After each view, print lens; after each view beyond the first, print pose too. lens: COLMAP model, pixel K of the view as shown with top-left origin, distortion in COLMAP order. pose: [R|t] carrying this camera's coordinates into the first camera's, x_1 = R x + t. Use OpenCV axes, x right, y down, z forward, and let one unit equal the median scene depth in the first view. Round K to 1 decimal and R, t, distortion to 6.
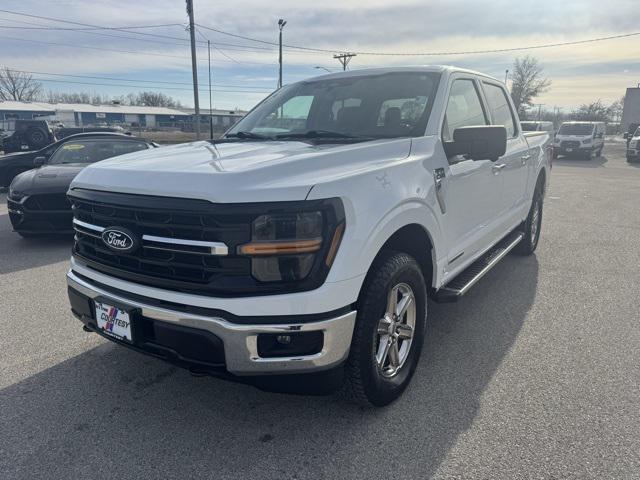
lens RADIAL K [[520.8, 0, 320.0], [0, 520.8, 240.0], [0, 0, 1]] dist [-0.000400, -0.002723]
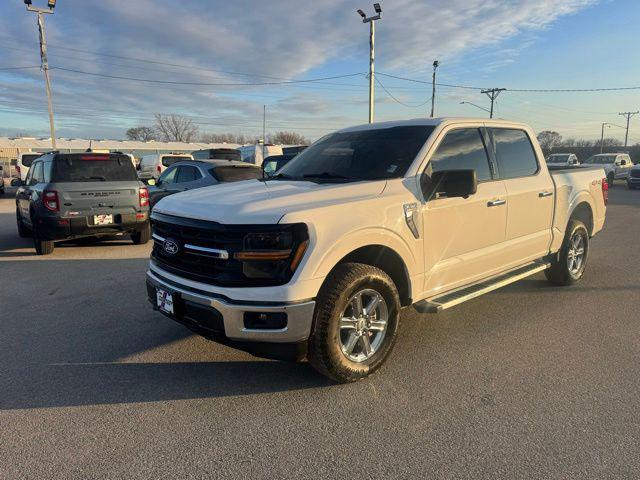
lens RADIAL K [[520.8, 0, 320.0], [0, 520.8, 240.0], [0, 0, 1]] dist [-0.000400, -0.002723]
pose [[0.964417, 0.032493, -0.262380, 0.434825], [-0.048594, 0.997297, -0.055110, 0.041511], [0.259881, 0.065899, 0.963390, -0.355849]]
